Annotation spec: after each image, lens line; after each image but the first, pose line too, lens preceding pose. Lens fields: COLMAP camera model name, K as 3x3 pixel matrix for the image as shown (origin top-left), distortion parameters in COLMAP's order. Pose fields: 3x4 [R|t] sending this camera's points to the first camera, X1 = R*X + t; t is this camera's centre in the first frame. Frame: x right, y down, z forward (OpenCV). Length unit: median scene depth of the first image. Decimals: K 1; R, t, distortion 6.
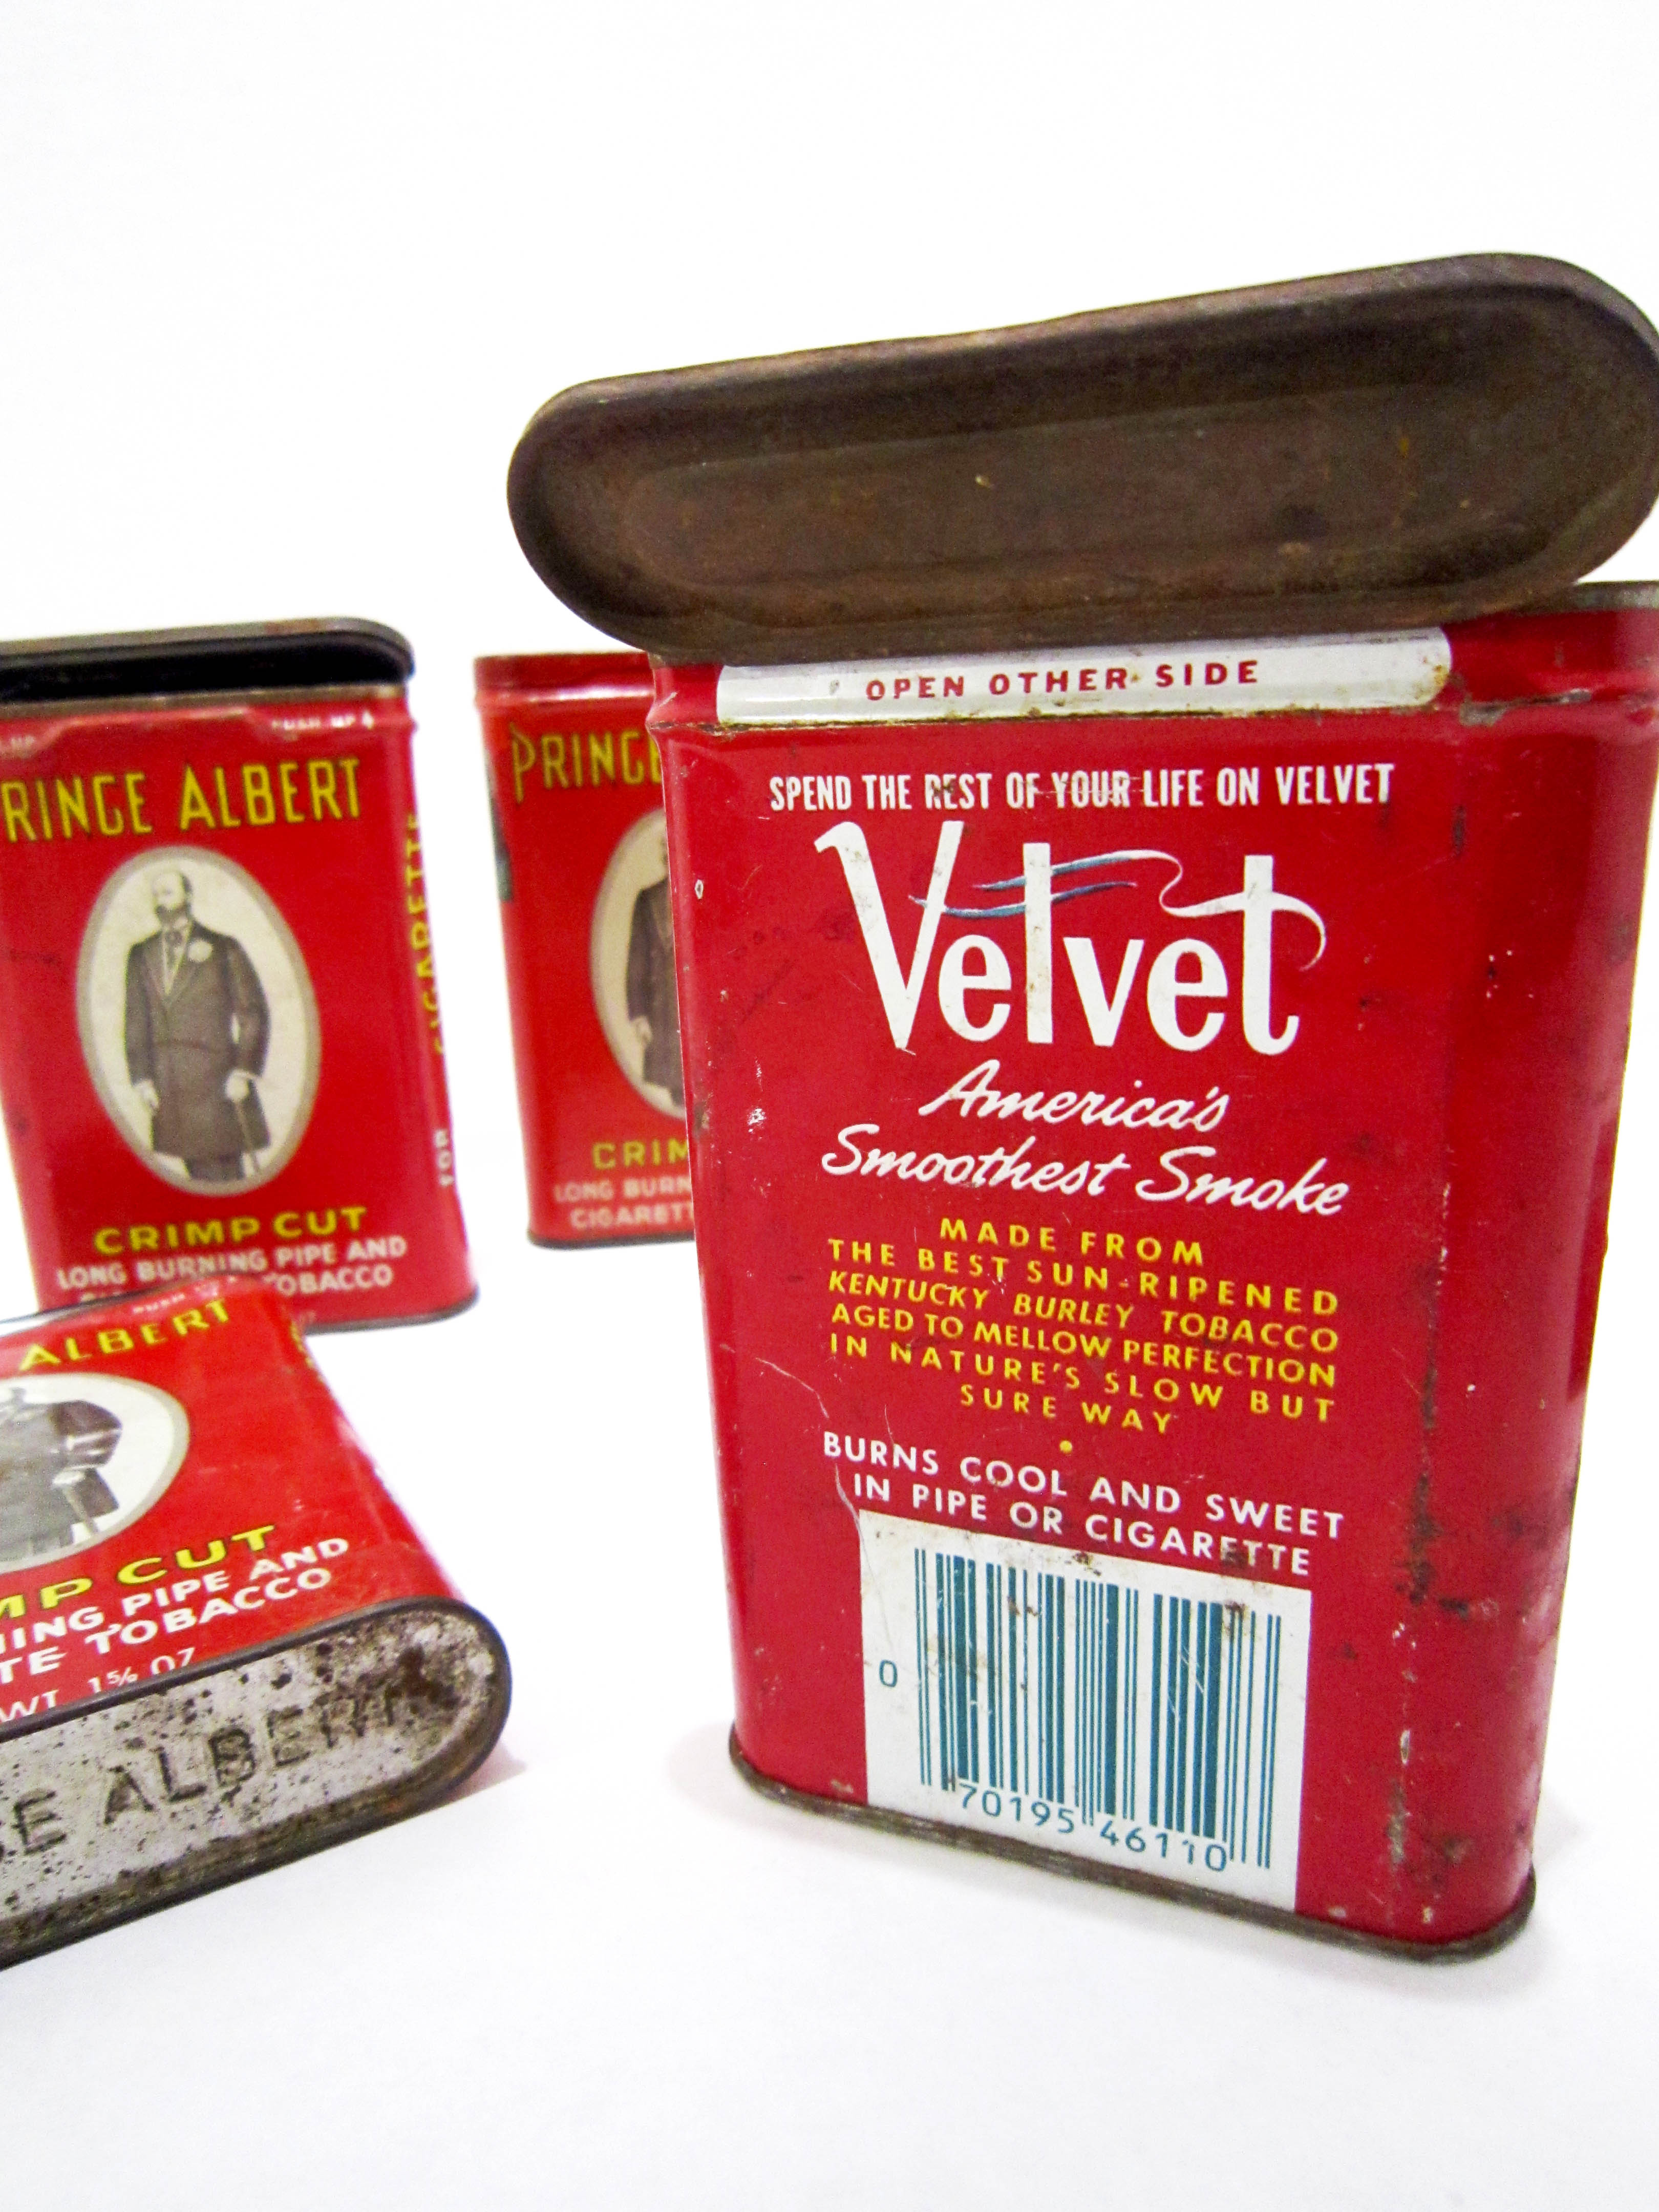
lens RADIAL K [[1482.6, 0, 823.8], [0, 1482.6, 1097.4], [0, 0, 1]] dist [-0.024767, 0.006836]
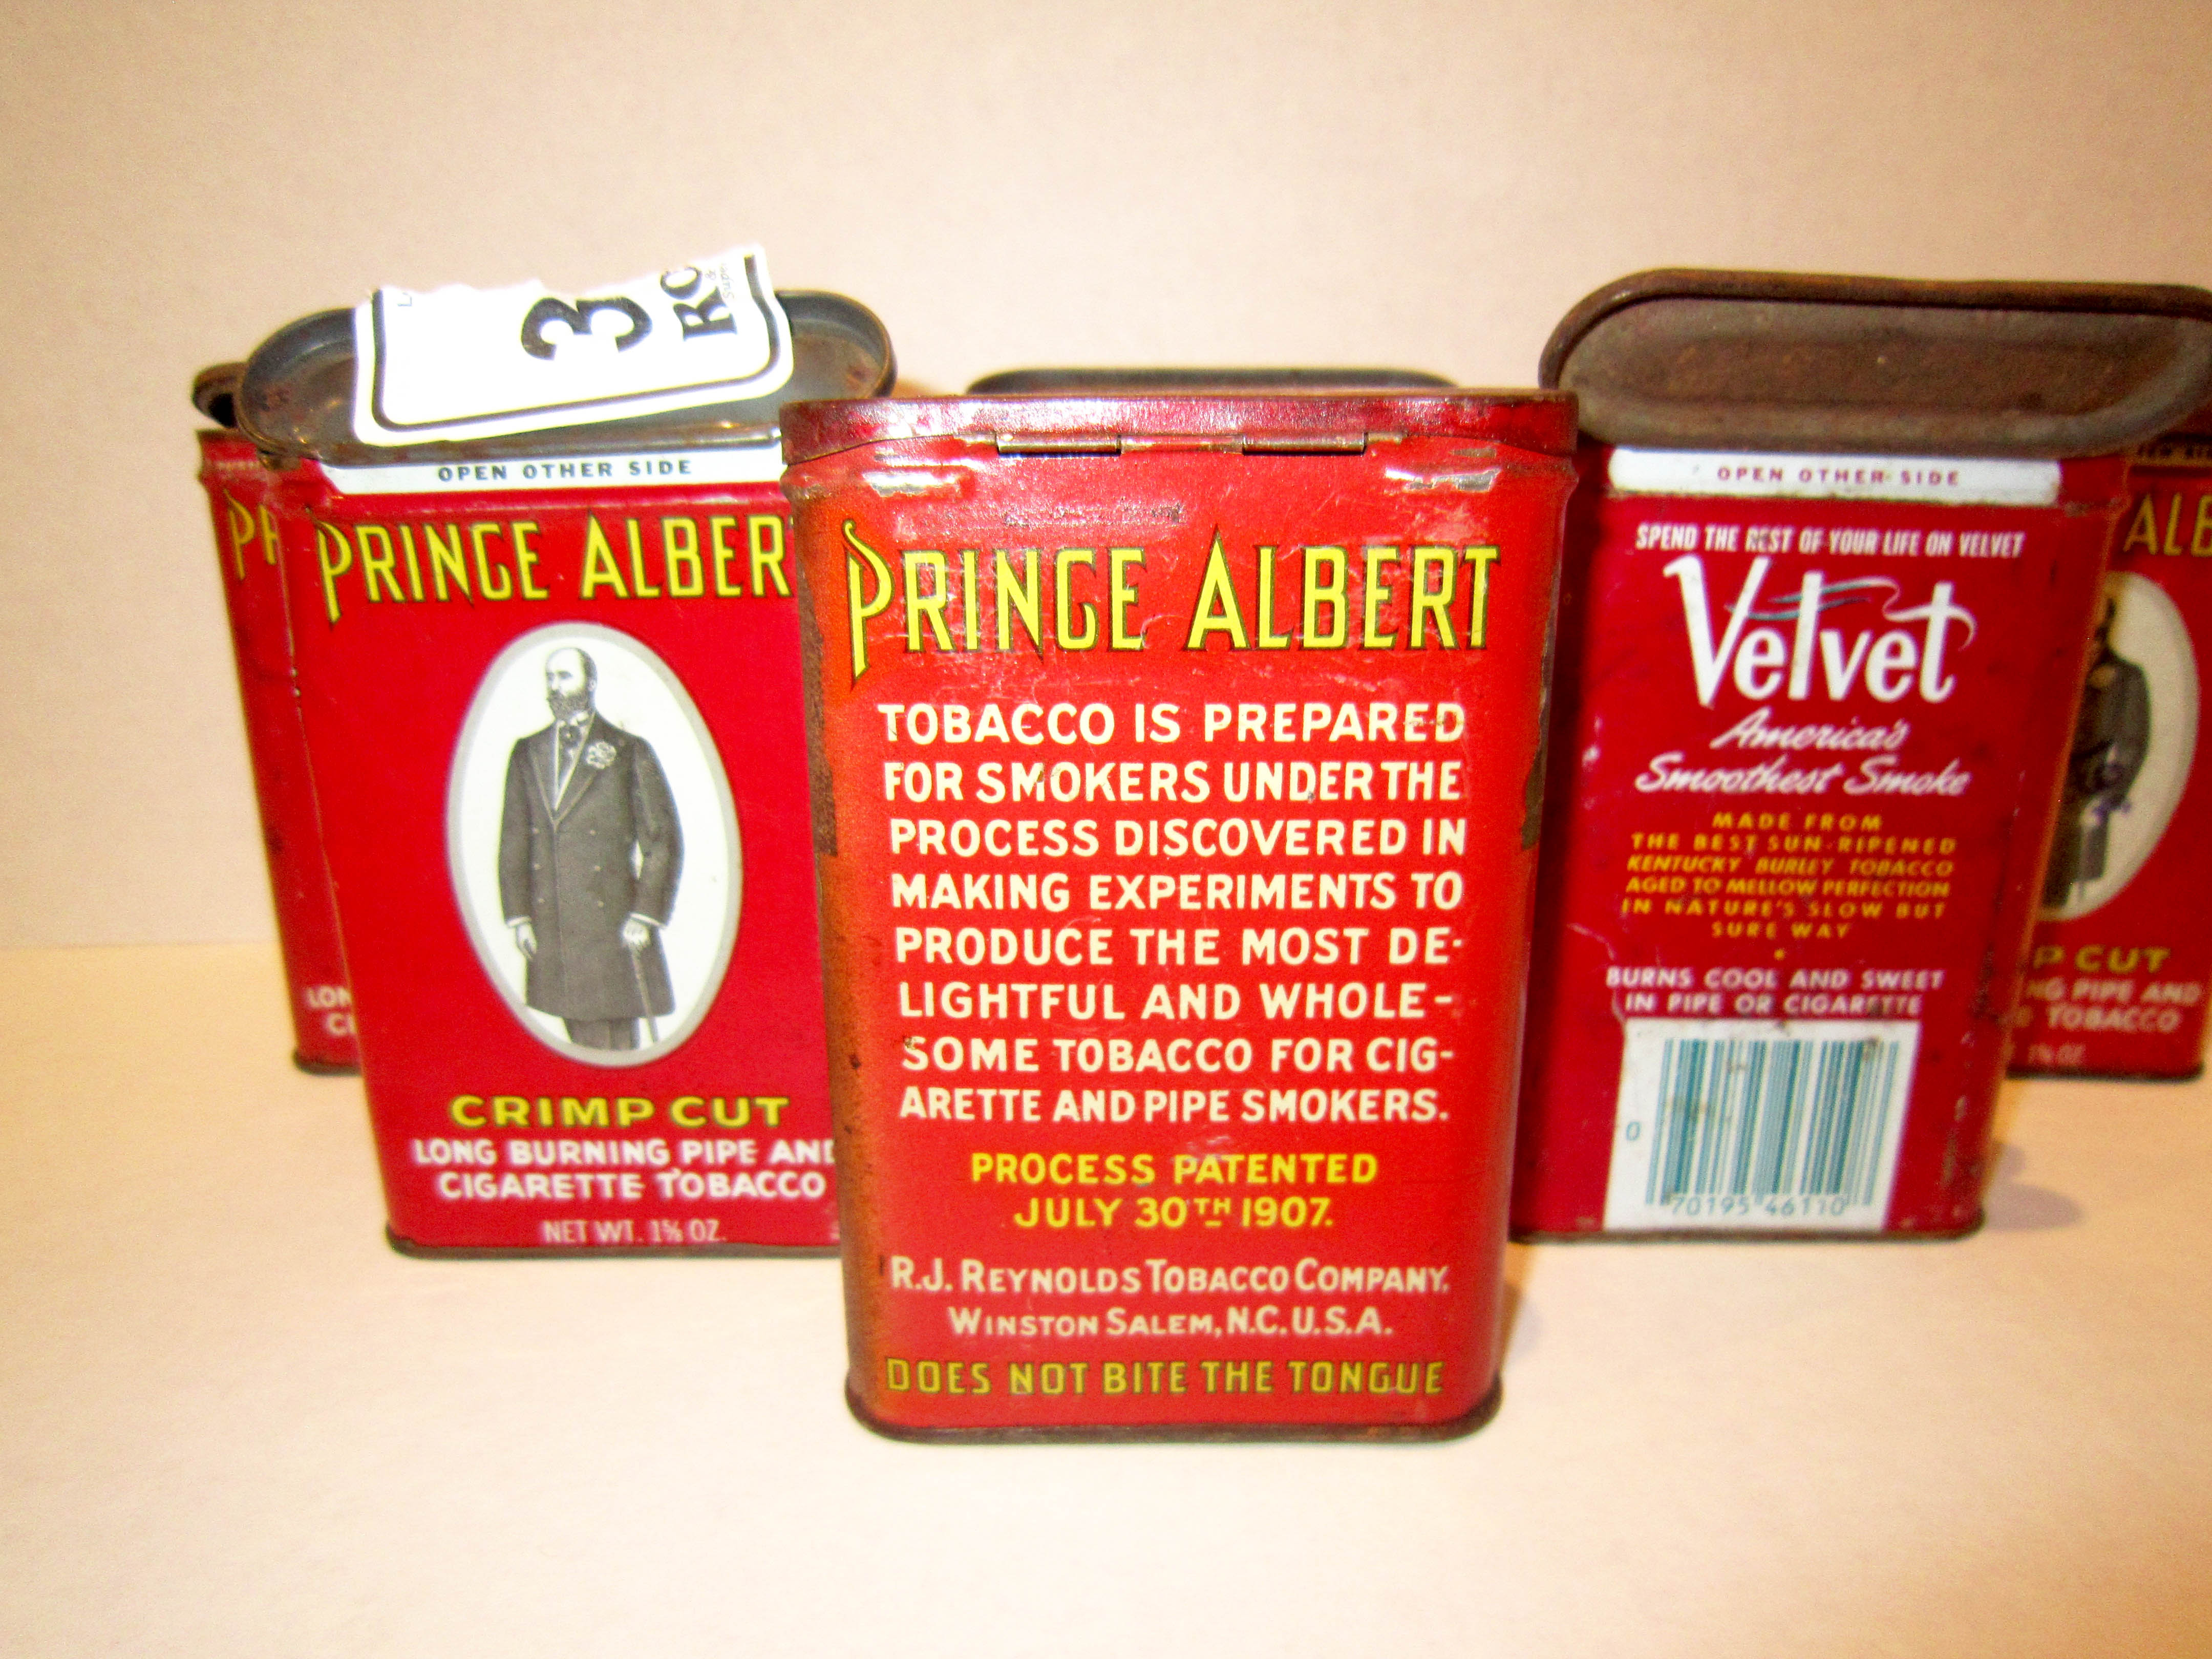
lens RADIAL K [[1482.6, 0, 1106.1], [0, 1482.6, 847.2], [0, 0, 1]] dist [-0.024767, 0.006836]
pose [[0.919509, -0.049445, 0.389946, -1.158903], [0.043486, 0.998763, 0.024101, 0.053480], [-0.390655, -0.005204, 0.920522, -0.182001]]
